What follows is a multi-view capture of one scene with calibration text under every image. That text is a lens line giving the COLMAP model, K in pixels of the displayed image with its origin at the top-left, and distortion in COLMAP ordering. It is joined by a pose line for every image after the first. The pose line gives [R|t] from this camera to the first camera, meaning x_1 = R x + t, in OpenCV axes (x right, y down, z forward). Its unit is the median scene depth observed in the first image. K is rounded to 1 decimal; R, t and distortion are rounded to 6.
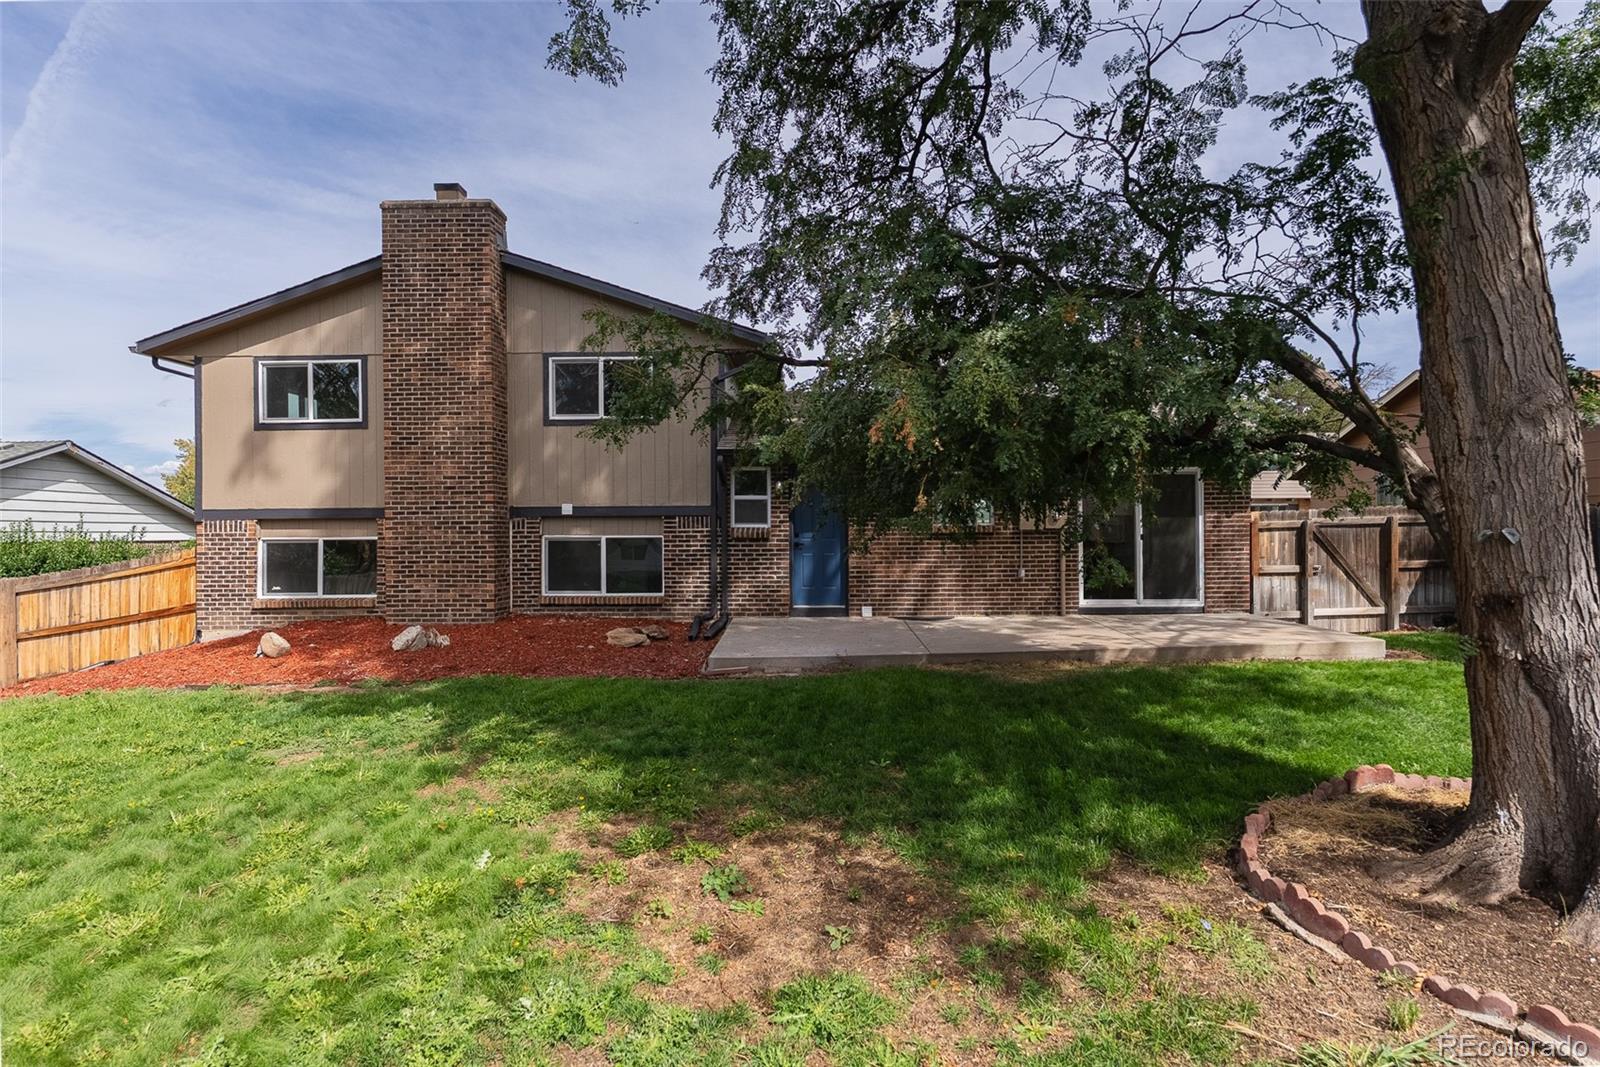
lens RADIAL K [[926.6, 0, 802.0], [0, 926.6, 531.7], [0, 0, 1]] dist [-0.001486, 0.000233]
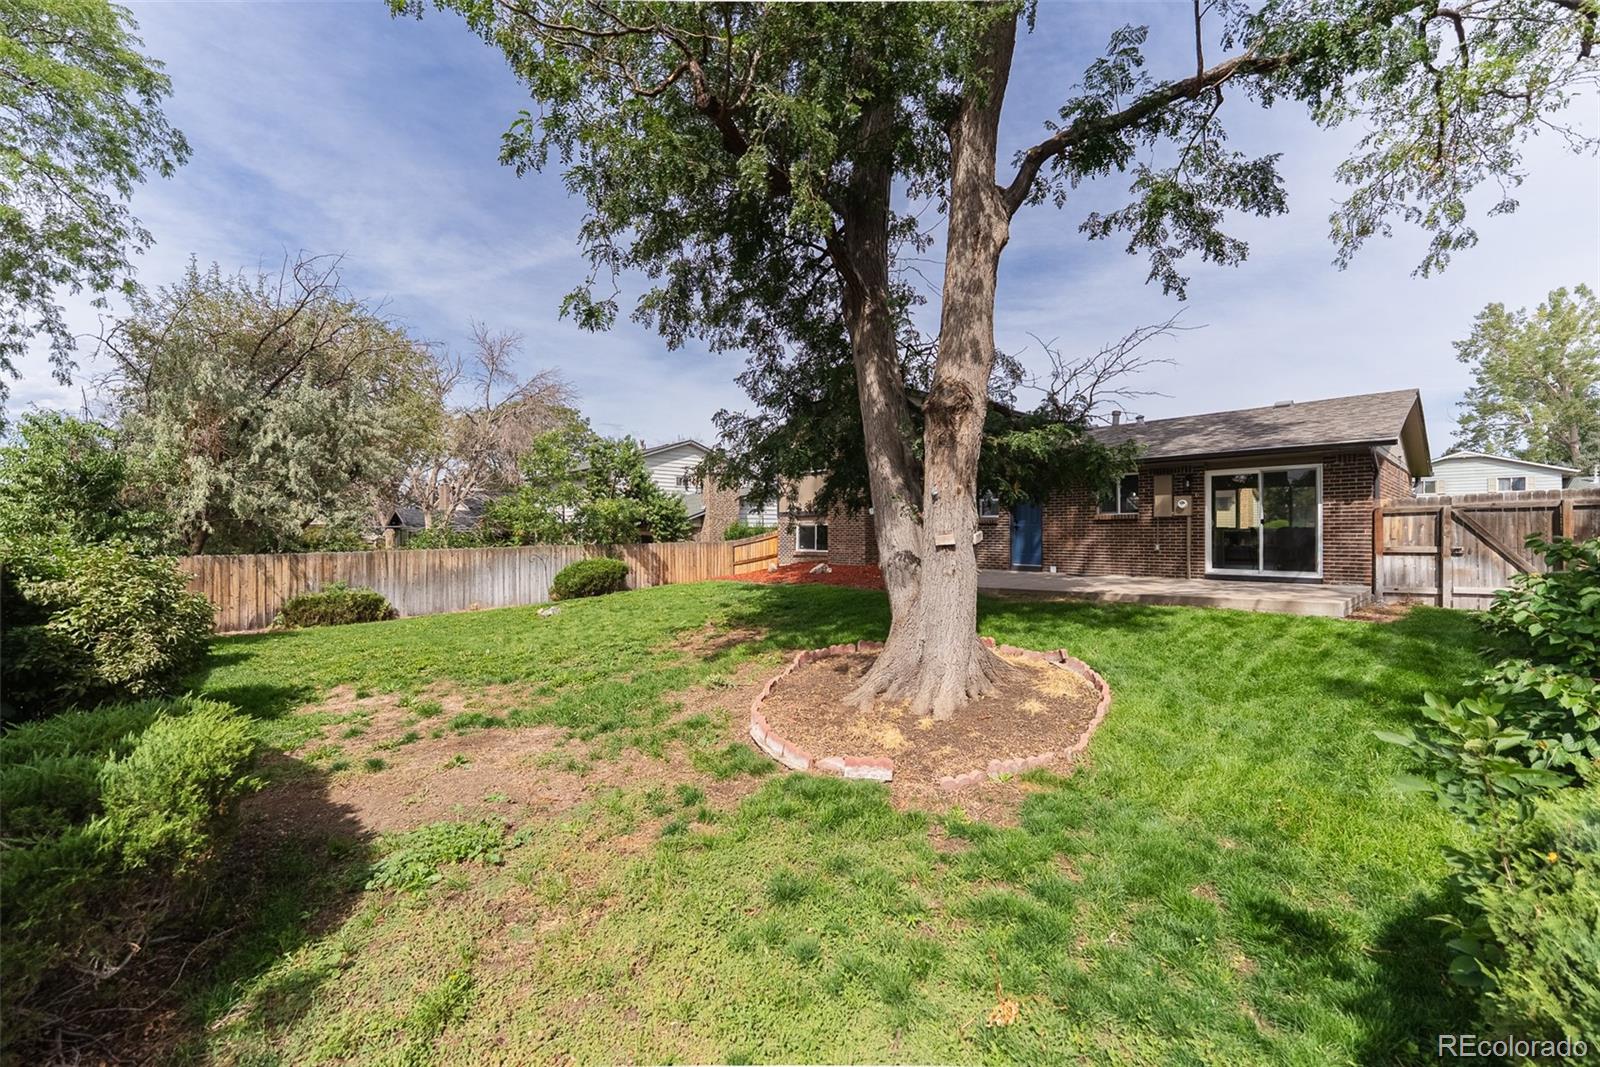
lens RADIAL K [[639.1, 0, 797.3], [0, 639.1, 529.0], [0, 0, 1]] dist [0.000421, 0.000042]
pose [[0.681227, 0.002758, -0.732067, 0.573659], [0.001709, 0.999984, 0.005357, 0.010153], [0.732071, -0.004900, 0.681211, -0.072024]]
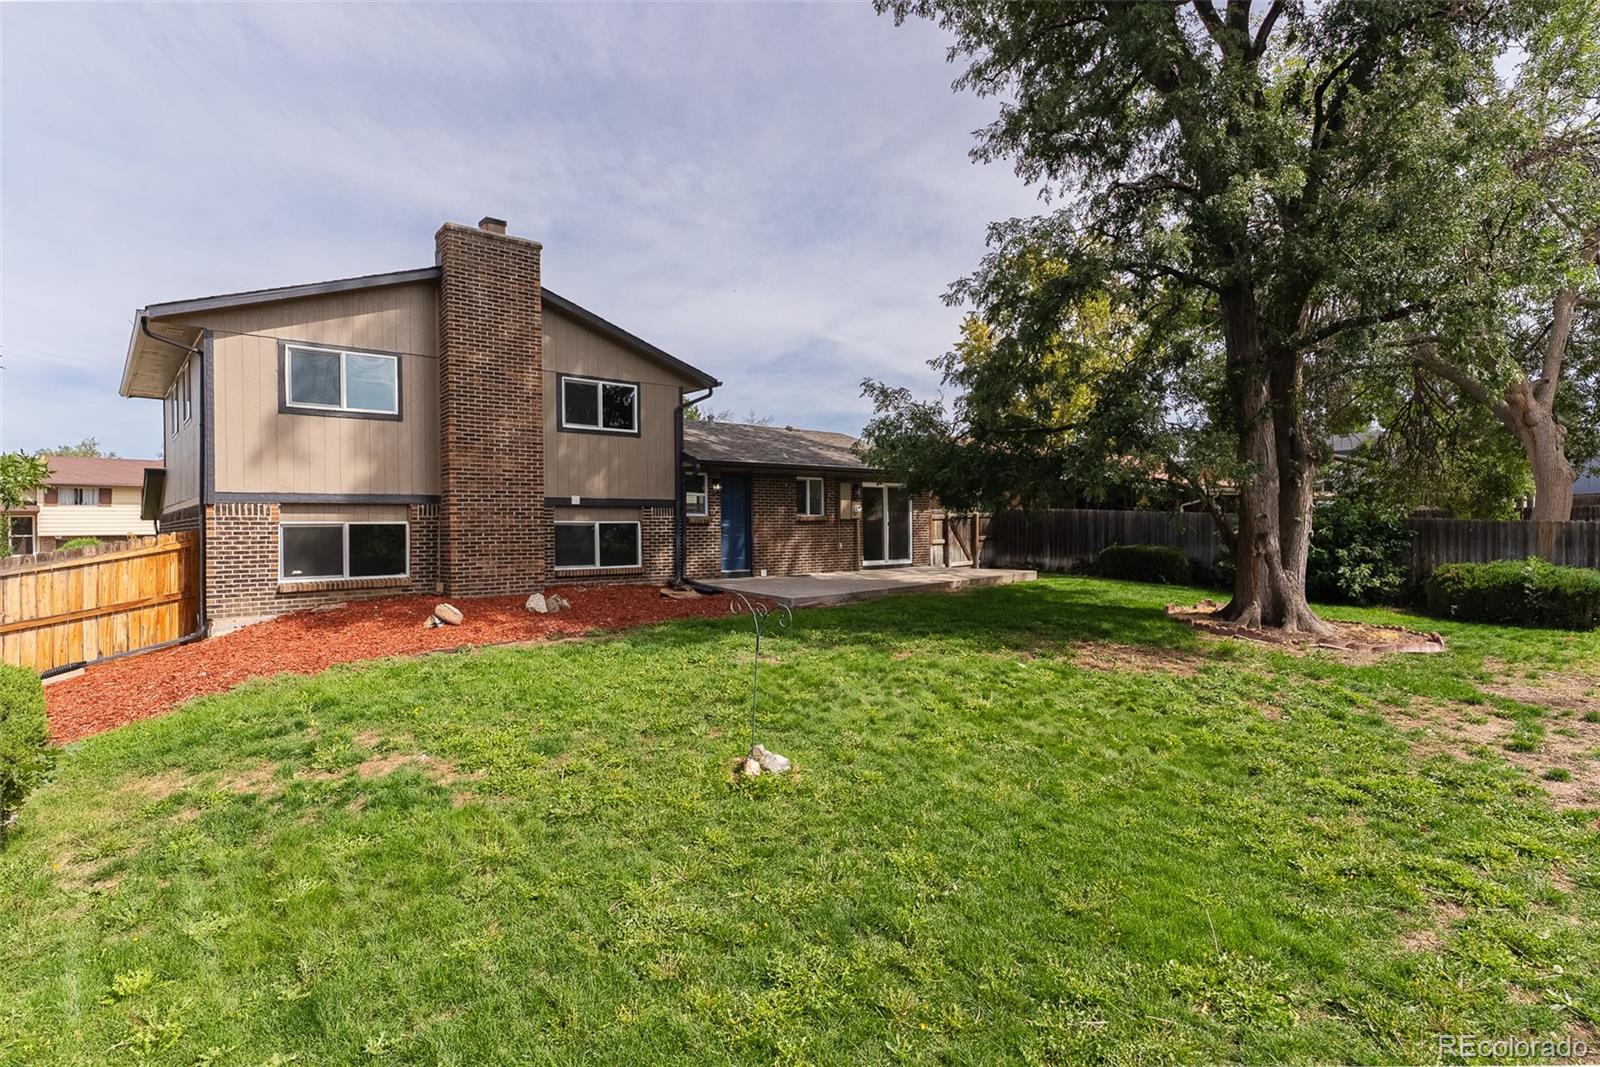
lens RADIAL K [[819.6, 0, 799.0], [0, 819.6, 530.4], [0, 0, 1]] dist [0.001017, -0.000101]
pose [[0.747021, -0.002291, 0.664796, -0.761862], [0.001063, 0.999997, 0.002251, 0.014444], [-0.664799, -0.000975, 0.747021, -0.025375]]
